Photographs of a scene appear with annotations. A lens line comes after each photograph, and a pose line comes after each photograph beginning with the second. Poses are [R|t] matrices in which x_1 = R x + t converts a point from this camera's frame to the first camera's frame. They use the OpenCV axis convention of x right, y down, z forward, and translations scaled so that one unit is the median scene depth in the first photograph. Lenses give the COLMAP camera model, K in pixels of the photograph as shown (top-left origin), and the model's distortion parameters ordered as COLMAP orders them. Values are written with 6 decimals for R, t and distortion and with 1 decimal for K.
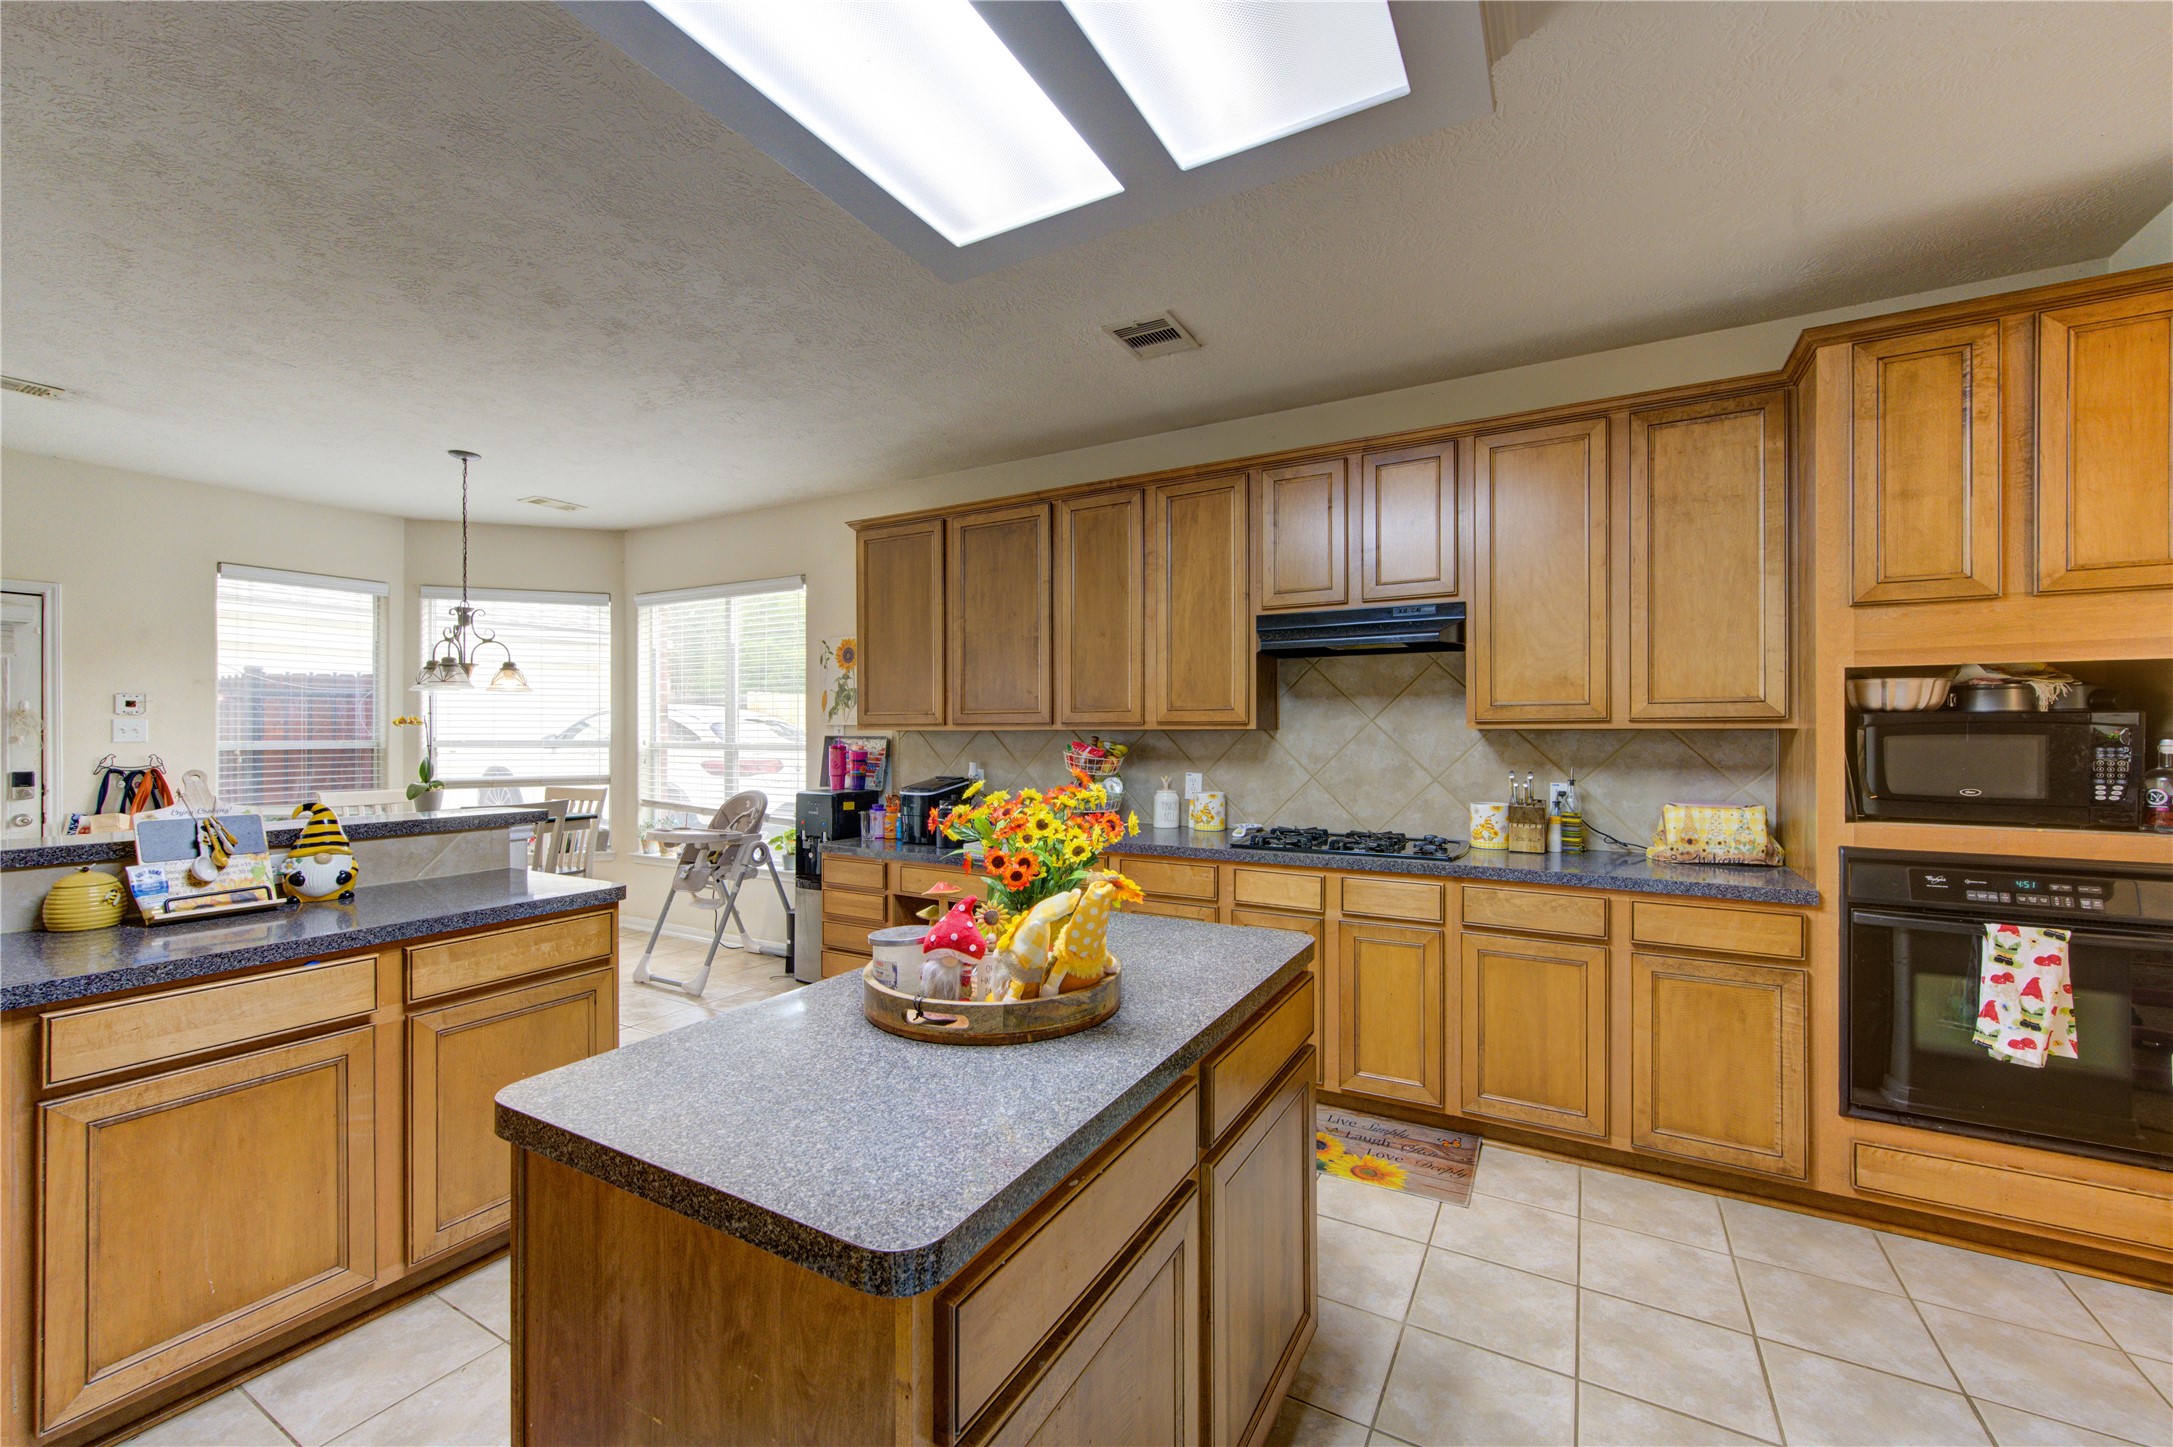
lens RADIAL K [[840.1, 0, 1087.5], [0, 840.1, 731.7], [0, 0, 1]] dist [-0.000085, -0.000257]
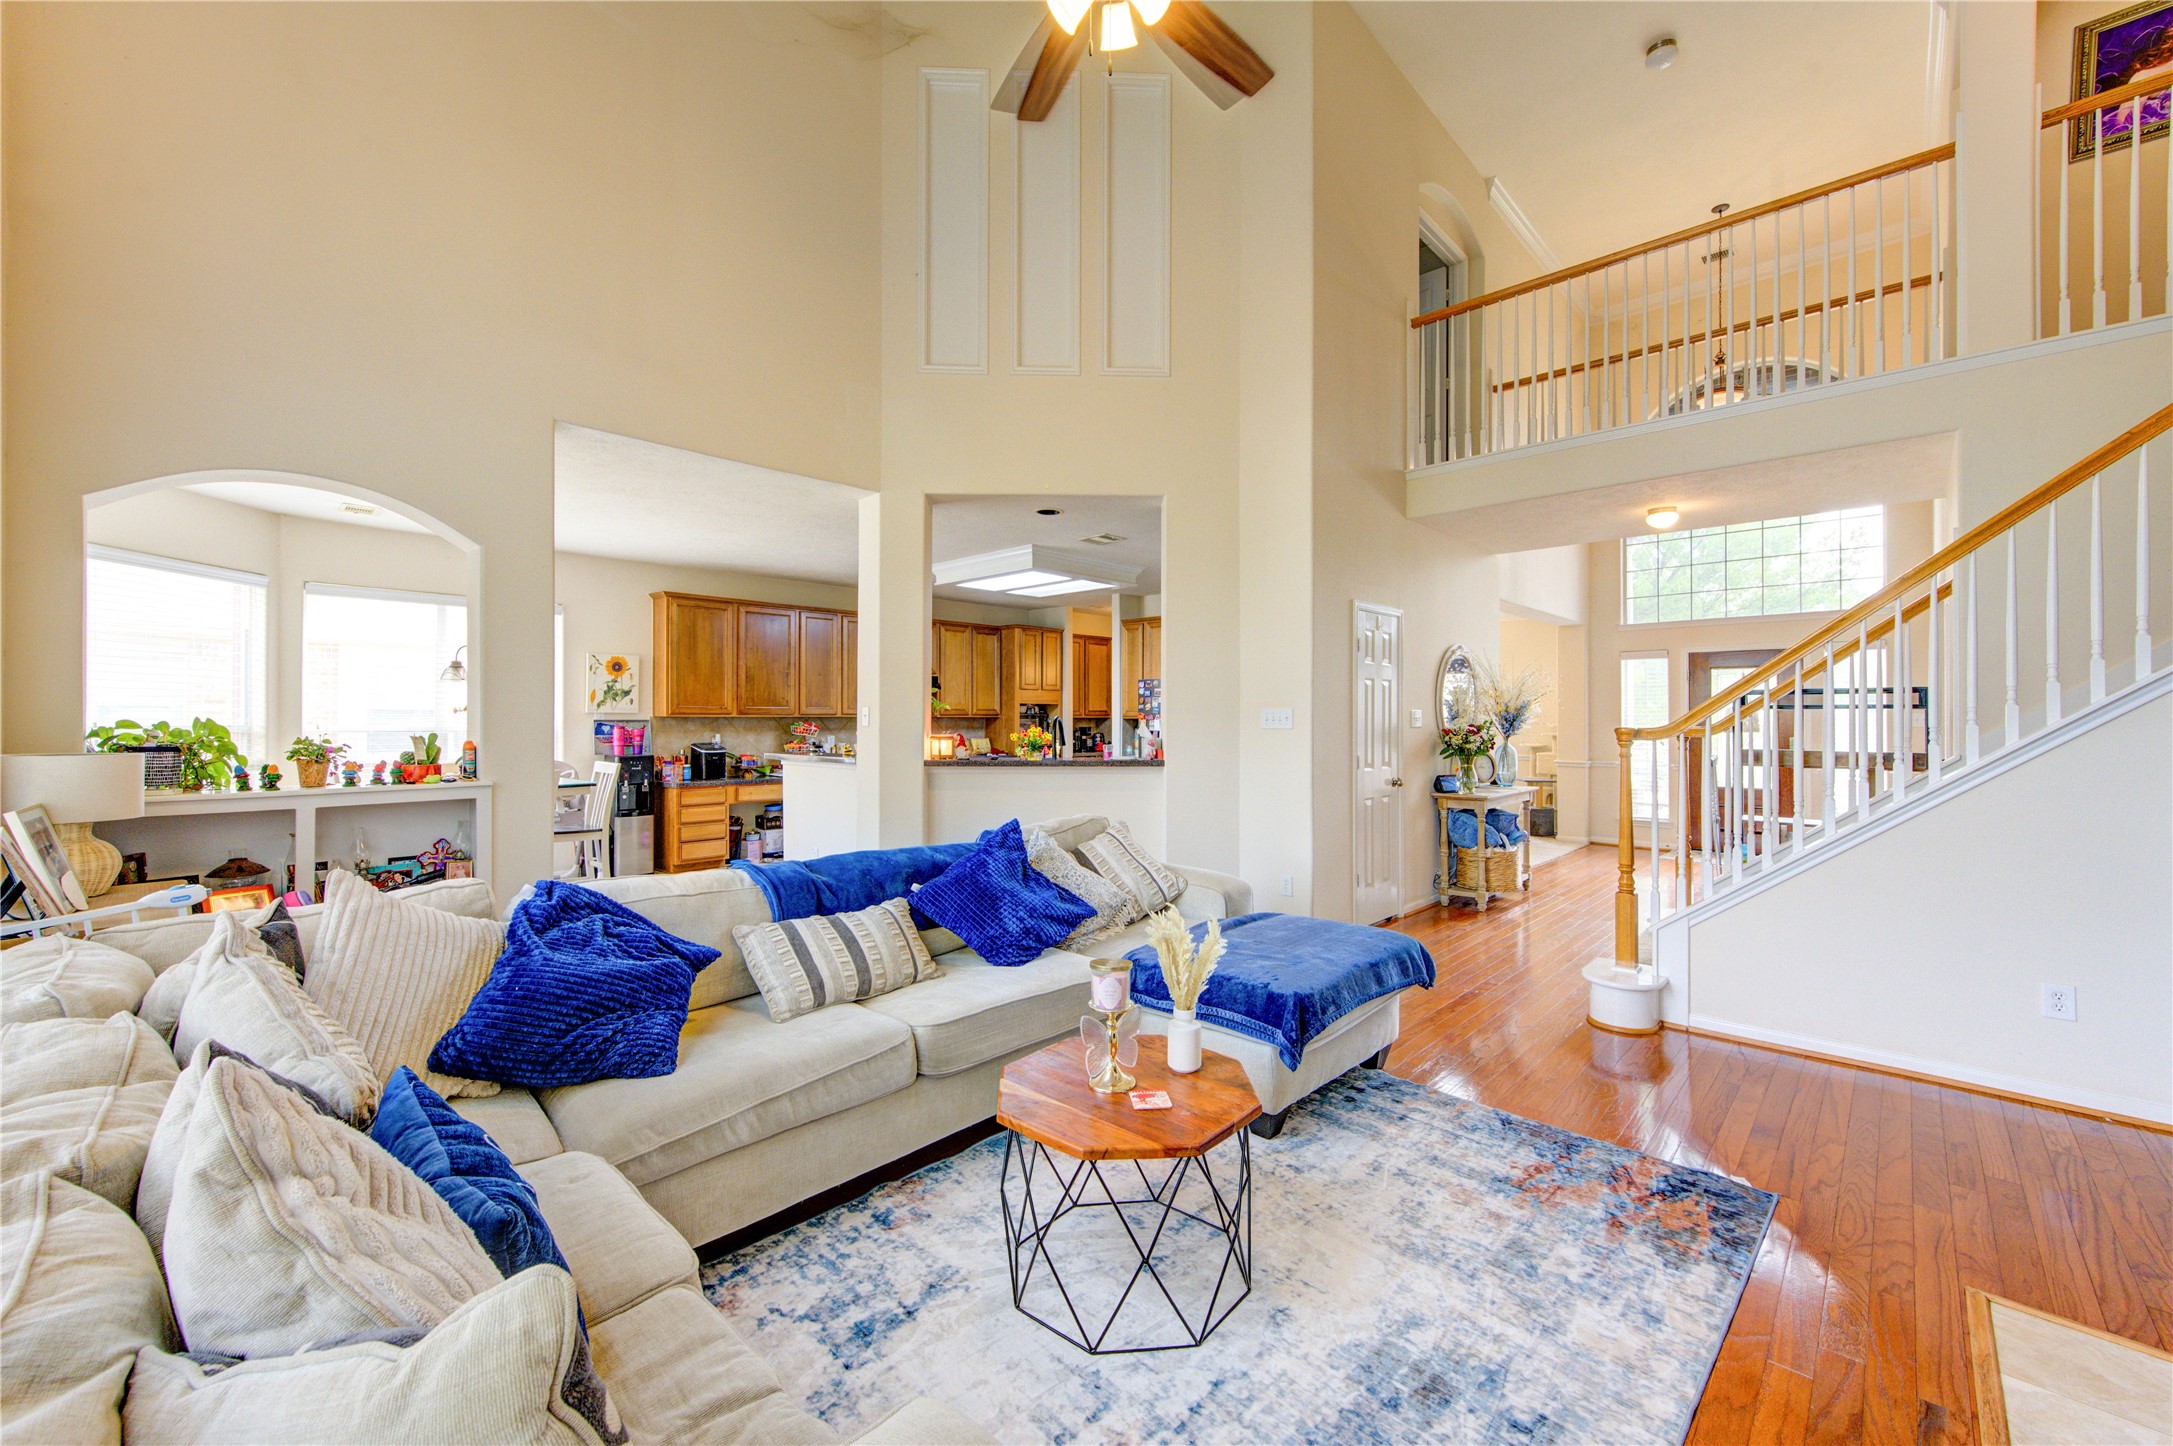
lens RADIAL K [[844.5, 0, 1093.6], [0, 844.5, 728.5], [0, 0, 1]] dist [-0.000768, -0.000028]
pose [[0.250879, -0.010866, 0.967958, -2.462574], [-0.000391, 0.999936, 0.011326, 0.004832], [-0.968018, -0.003220, 0.250858, -0.354429]]
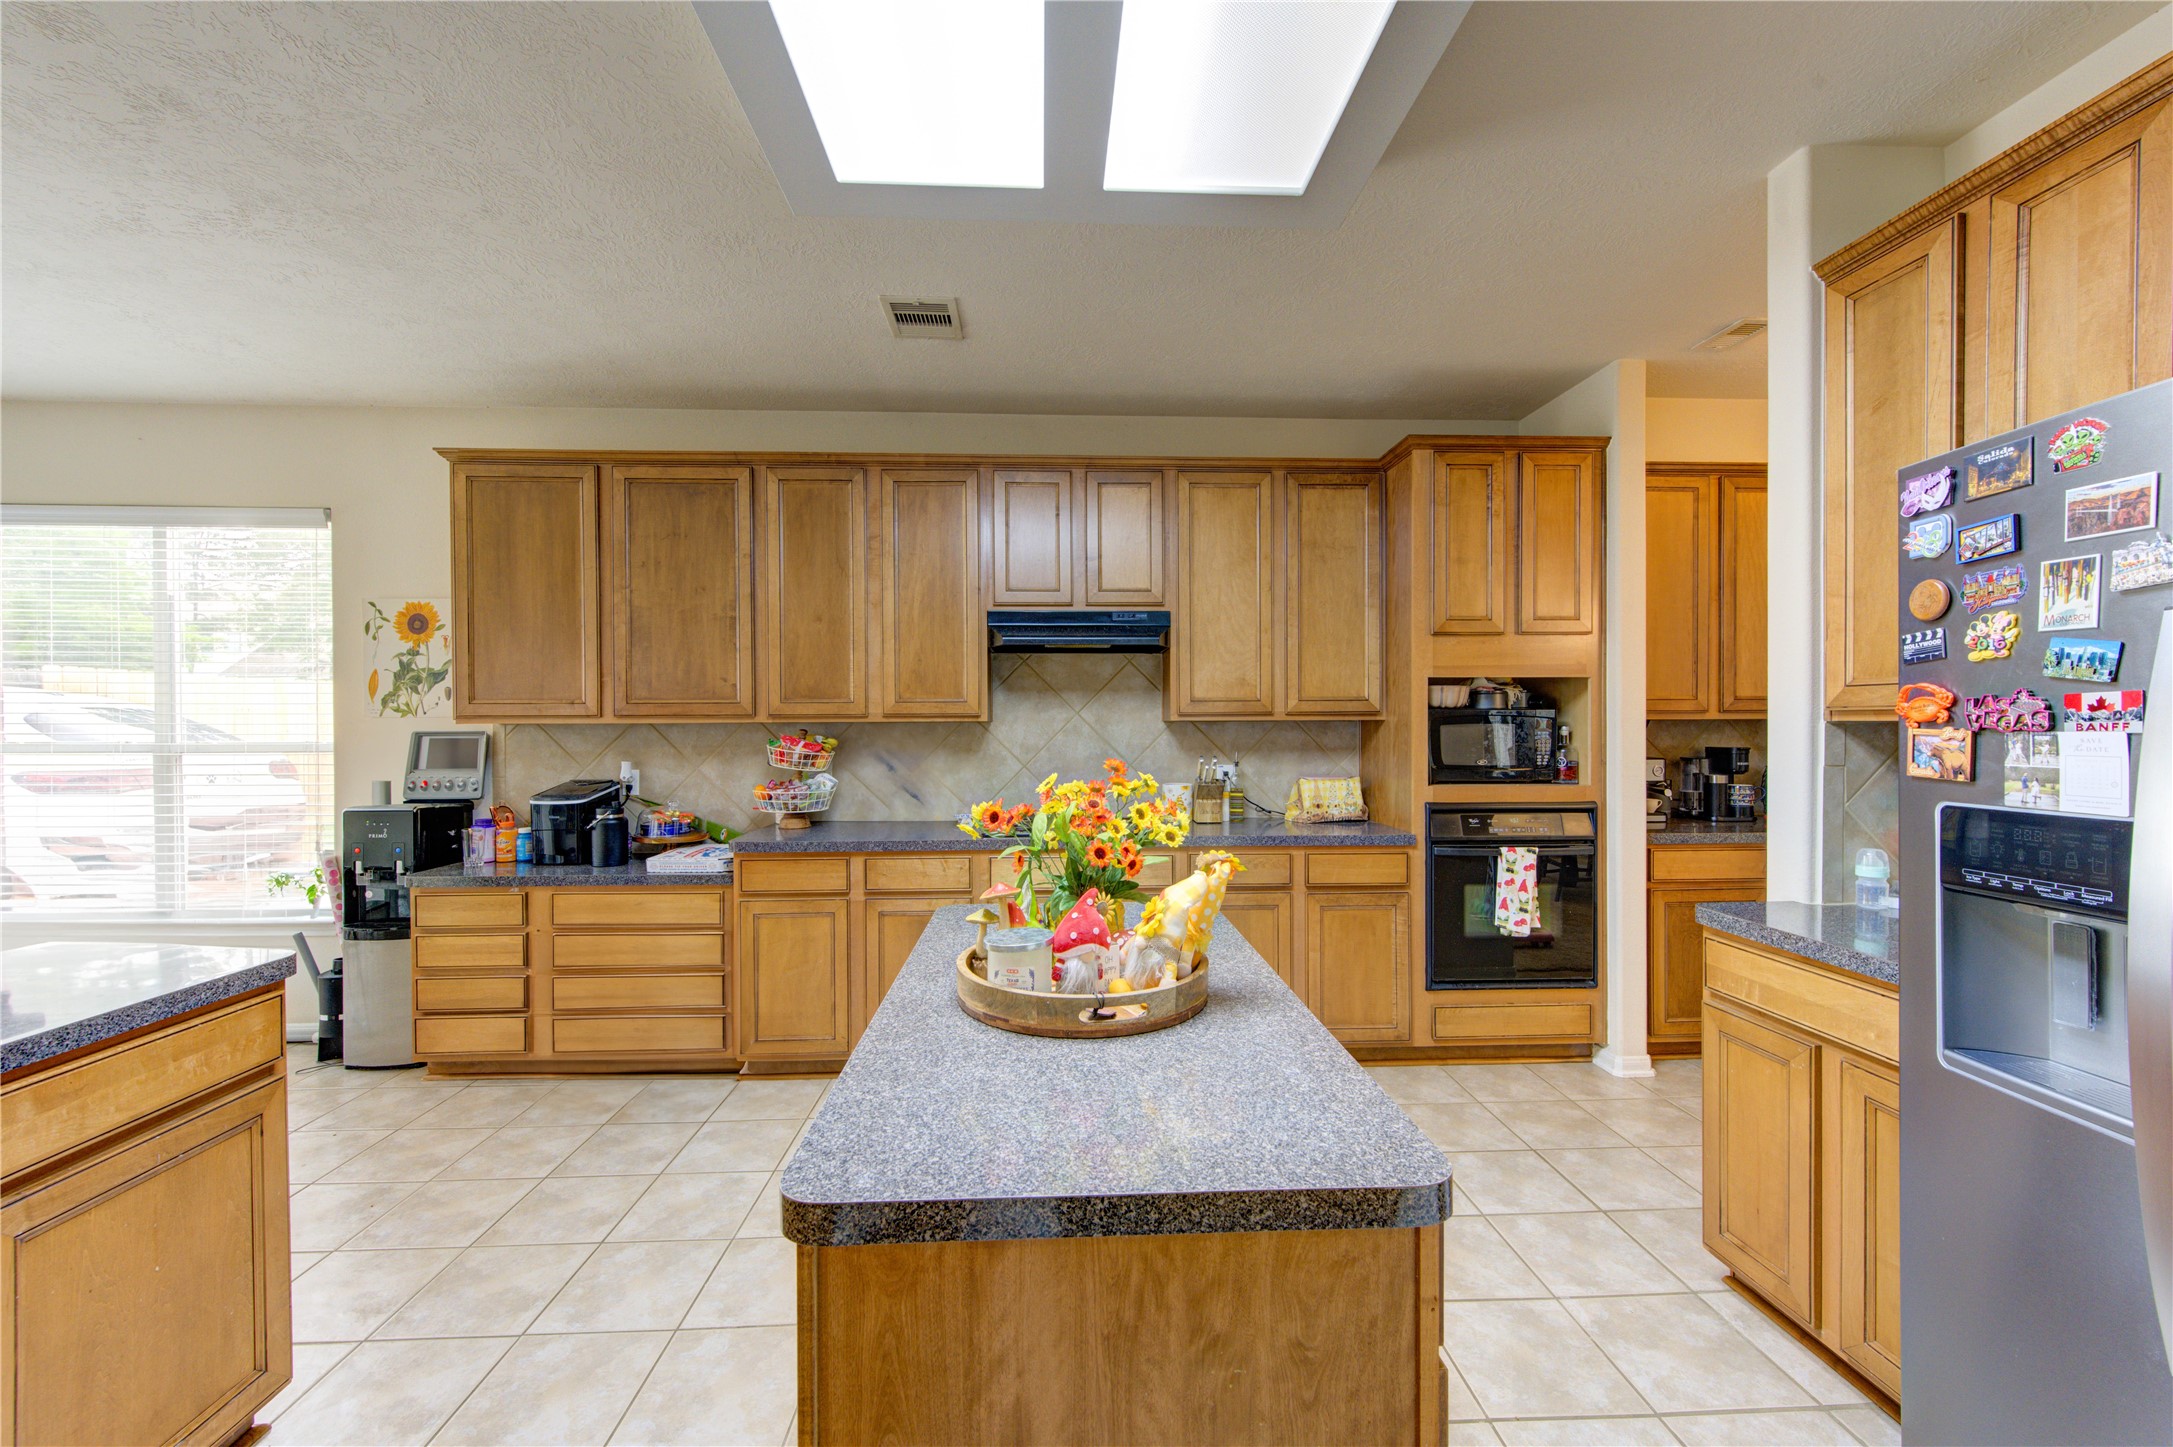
lens RADIAL K [[844.5, 0, 1093.6], [0, 844.5, 729.0], [0, 0, 1]] dist [-0.000768, -0.000028]
pose [[0.850908, -0.006568, 0.525273, -0.265065], [0.003304, 0.999969, 0.007151, -0.000373], [-0.525304, -0.004350, 0.850903, 0.060400]]
